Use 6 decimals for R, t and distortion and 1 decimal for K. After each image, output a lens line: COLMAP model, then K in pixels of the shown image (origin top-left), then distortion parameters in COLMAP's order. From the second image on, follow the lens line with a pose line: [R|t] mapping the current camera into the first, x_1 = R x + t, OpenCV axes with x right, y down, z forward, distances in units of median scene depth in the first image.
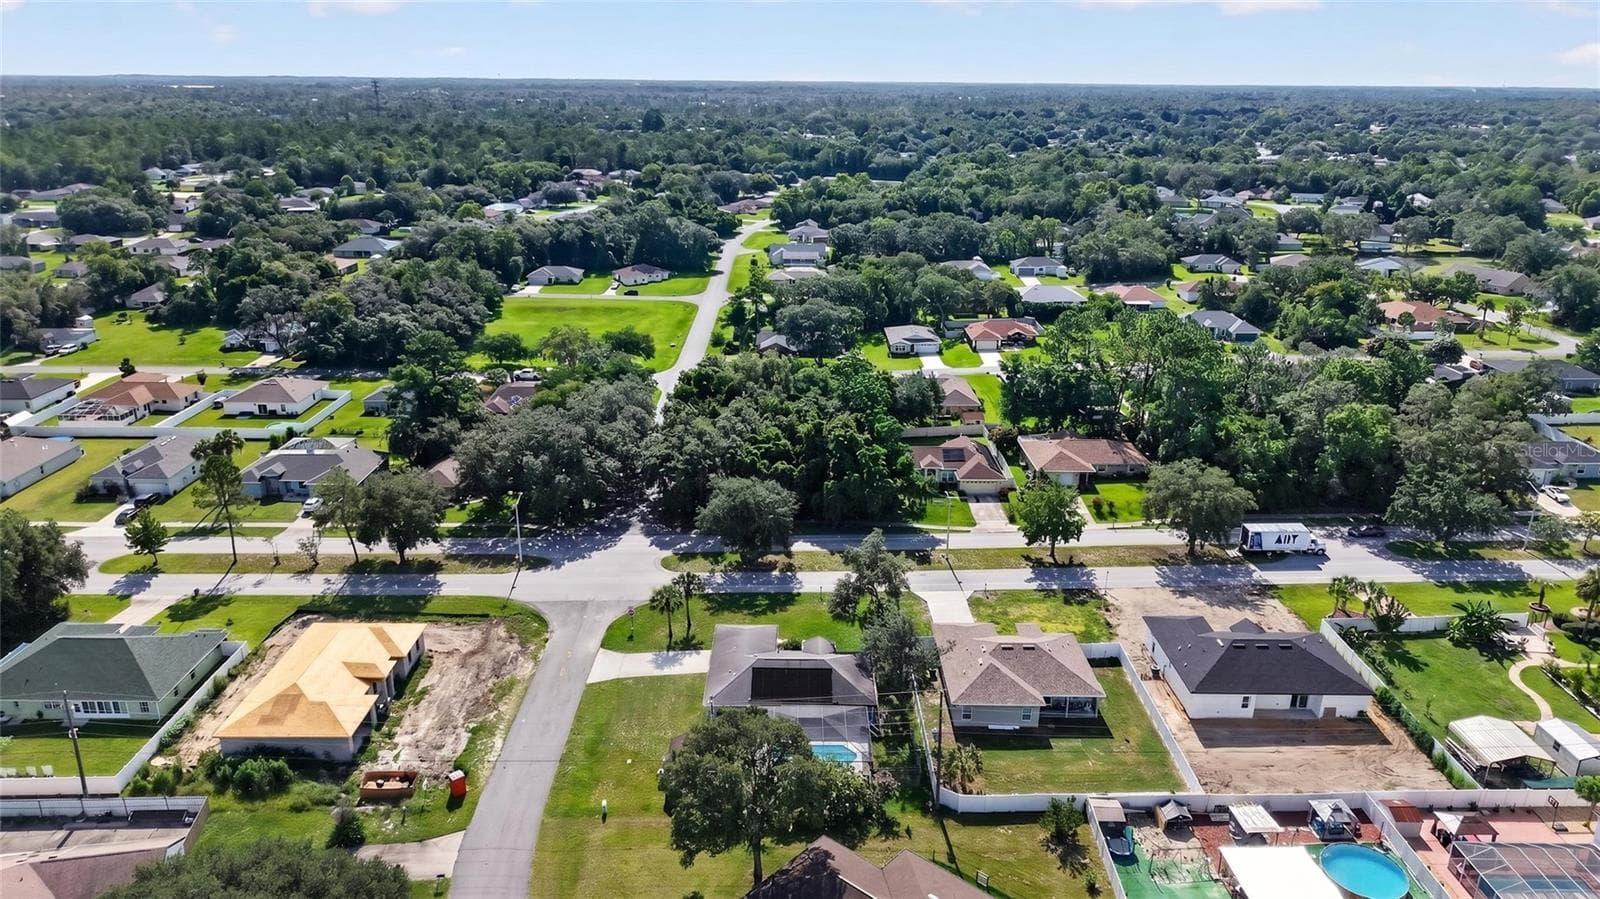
lens RADIAL K [[1081.8, 0, 810.8], [0, 1081.8, 448.8], [0, 0, 1]] dist [0.043537, -0.024257]
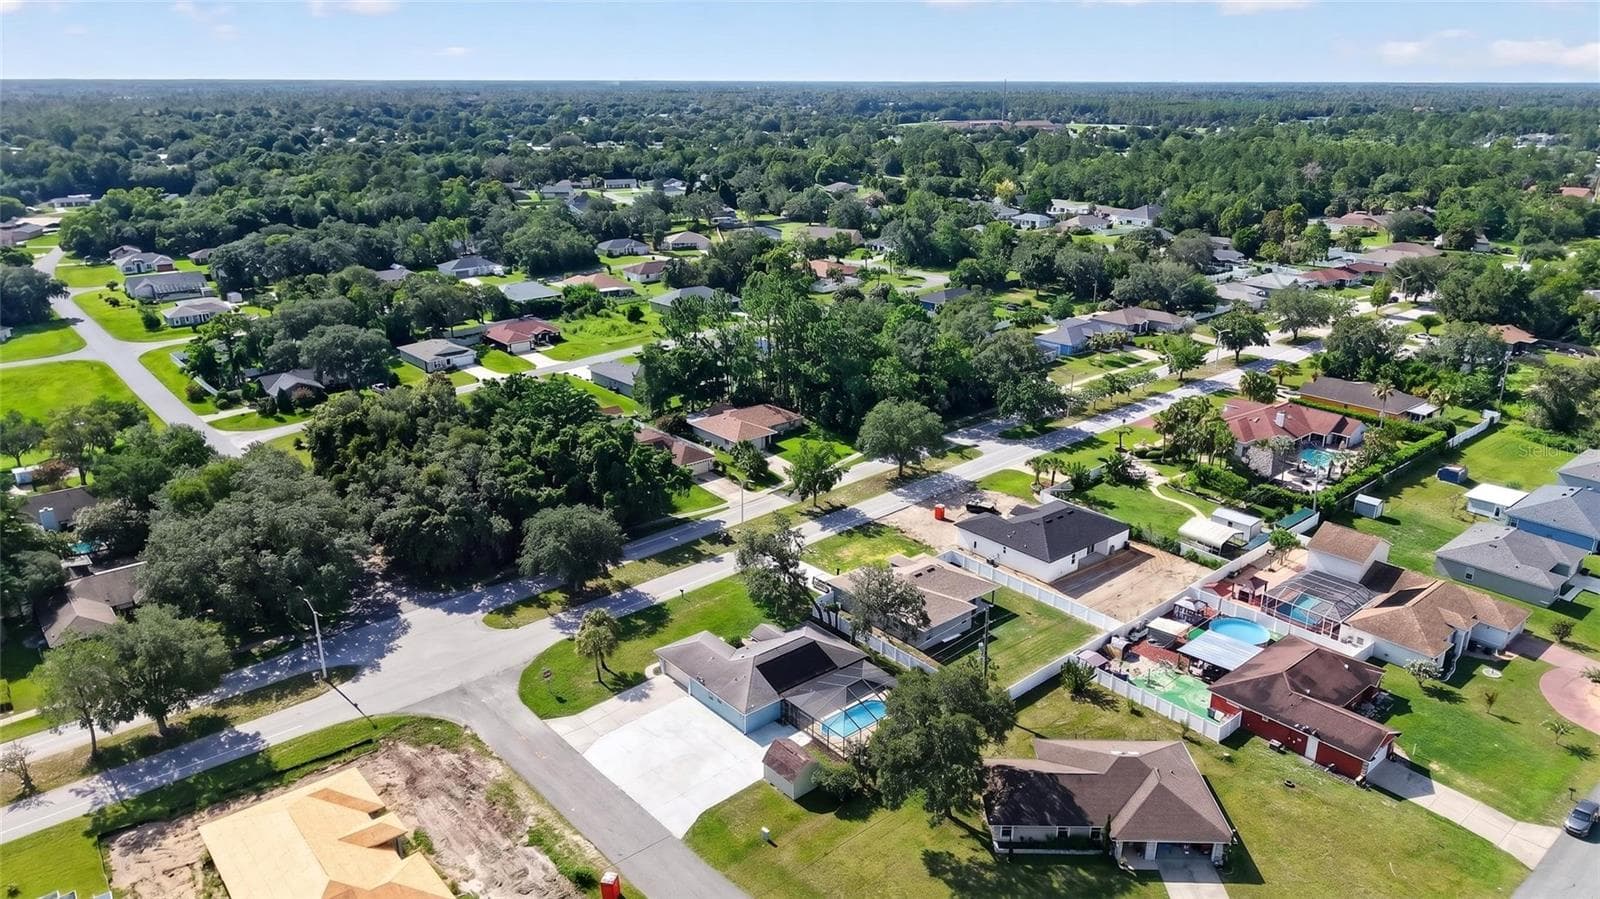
lens RADIAL K [[1081.8, 0, 812.0], [0, 1081.8, 450.9], [0, 0, 1]] dist [0.043537, -0.024257]
pose [[0.765421, -0.220437, 0.604597, -0.483100], [0.216494, 0.972947, 0.080656, -0.052331], [-0.606020, 0.069156, 0.792437, 0.129632]]
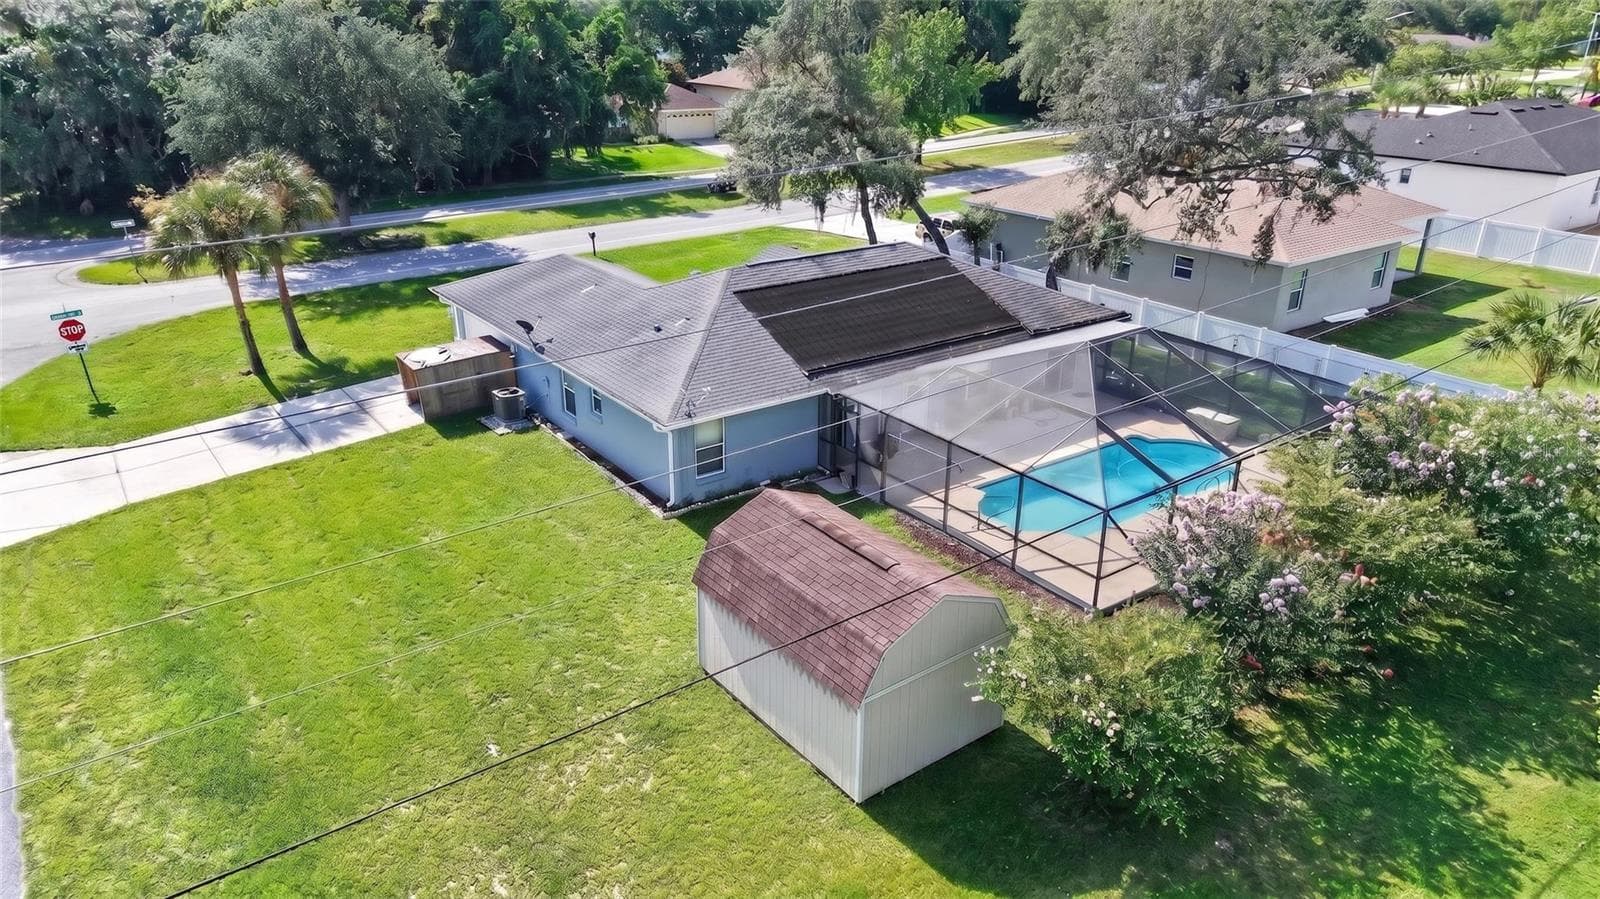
lens RADIAL K [[1081.8, 0, 789.7], [0, 1081.8, 452.2], [0, 0, 1]] dist [0.043537, -0.024257]
pose [[0.816576, -0.225524, 0.531359, -0.166657], [0.194684, 0.974185, 0.114286, 0.178790], [-0.543416, 0.010124, 0.839402, 0.634146]]
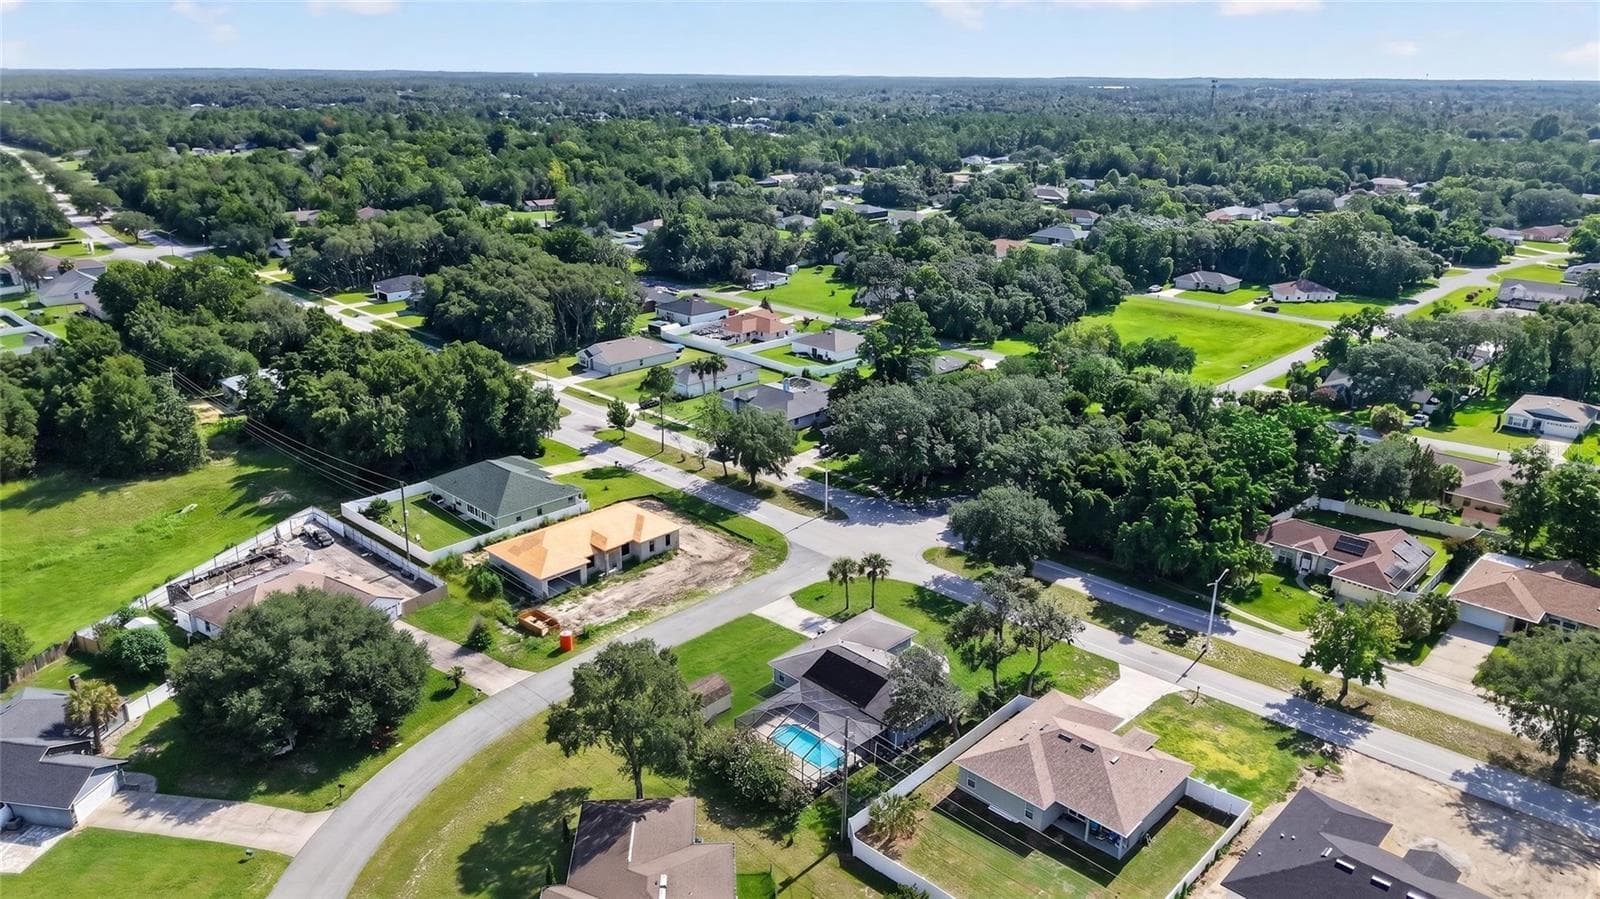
lens RADIAL K [[1081.8, 0, 802.6], [0, 1081.8, 439.4], [0, 0, 1]] dist [0.043537, -0.024257]
pose [[0.710879, 0.223408, -0.666888, 0.474759], [-0.228662, 0.970110, 0.081242, -0.056619], [0.665105, 0.094739, 0.740716, 0.174943]]
